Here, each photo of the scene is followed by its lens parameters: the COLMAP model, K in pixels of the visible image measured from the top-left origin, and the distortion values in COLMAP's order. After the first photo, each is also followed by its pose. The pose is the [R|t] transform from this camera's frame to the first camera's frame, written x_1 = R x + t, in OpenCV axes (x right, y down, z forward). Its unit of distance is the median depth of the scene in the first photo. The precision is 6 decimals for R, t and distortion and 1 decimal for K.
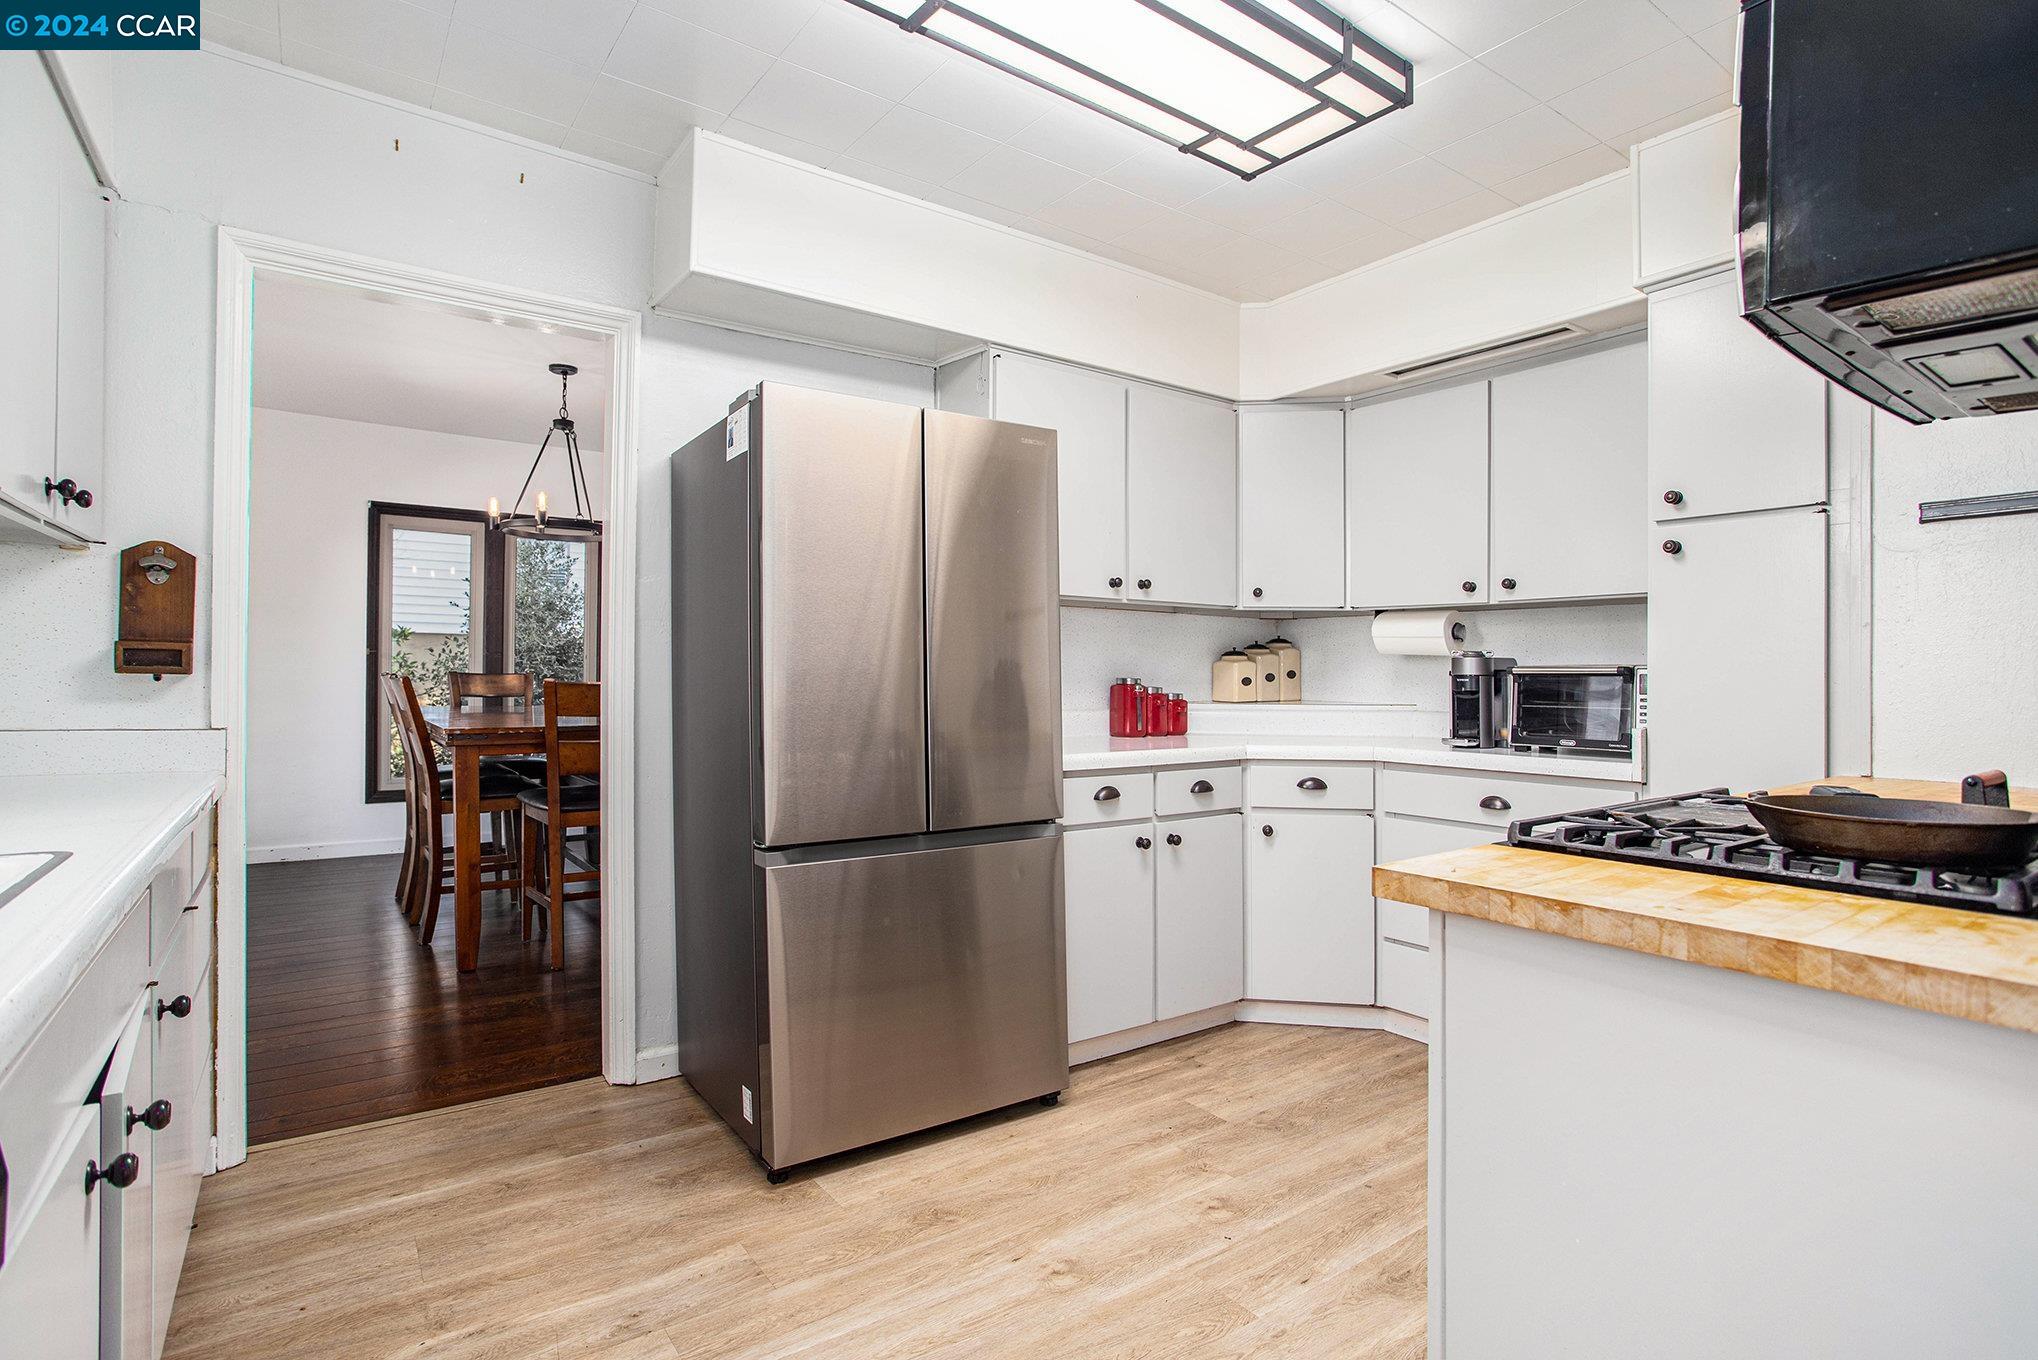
lens RADIAL K [[995.6, 0, 1002.2], [0, 995.6, 677.0], [0, 0, 1]] dist [-0.017149, 0.005468]
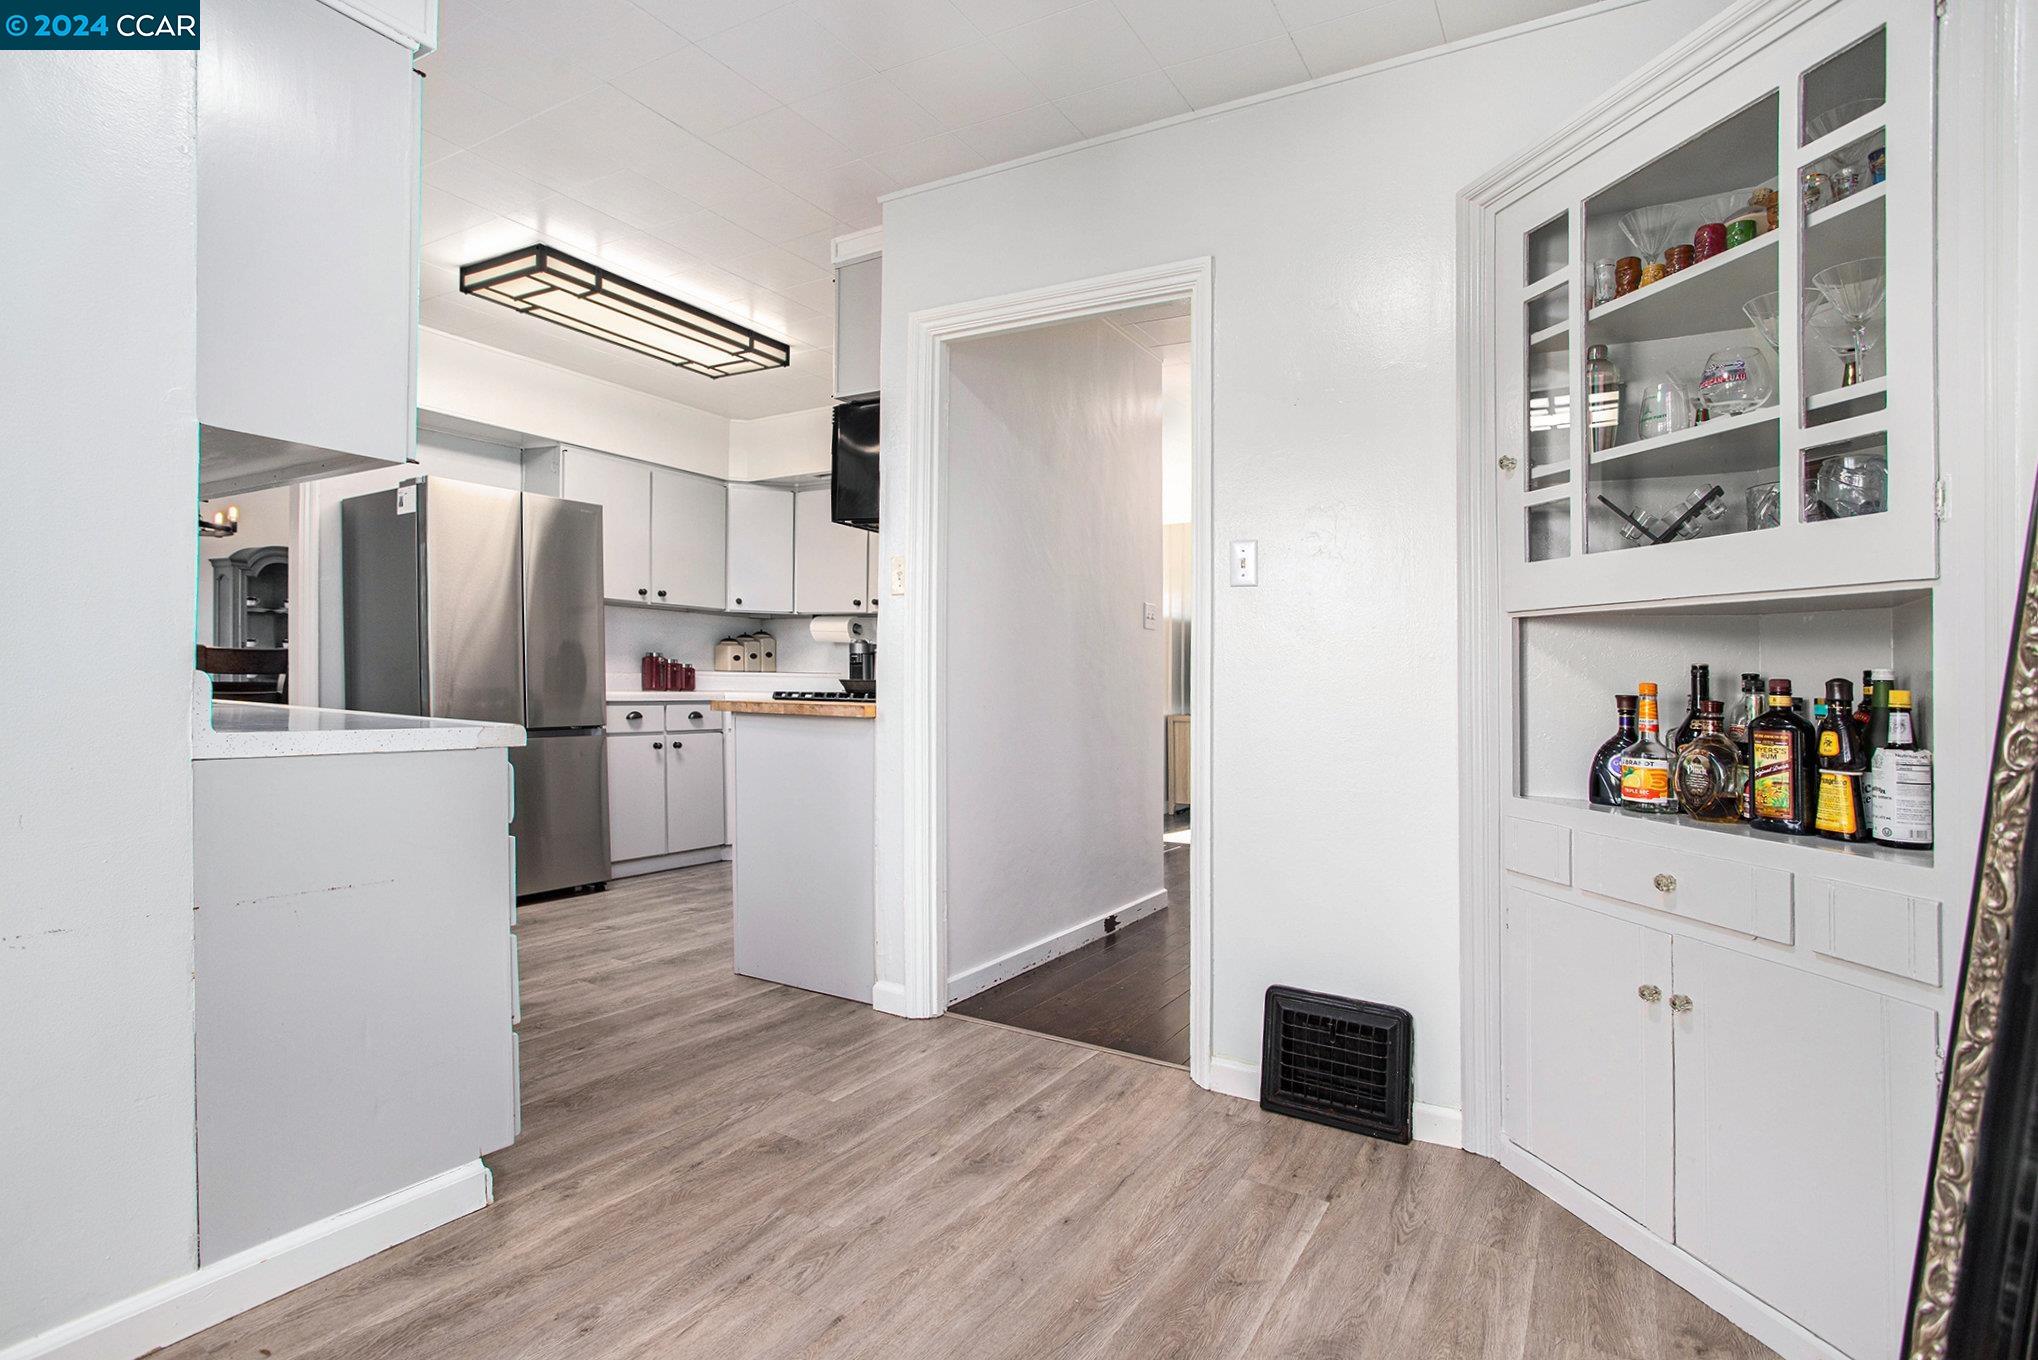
lens RADIAL K [[995.6, 0, 1015.6], [0, 995.6, 697.6], [0, 0, 1]] dist [-0.017149, 0.005468]
pose [[0.906659, 0.000456, 0.421863, -0.018998], [-0.007128, 0.999873, 0.014239, 0.051123], [-0.421803, -0.015917, 0.906548, -0.741414]]
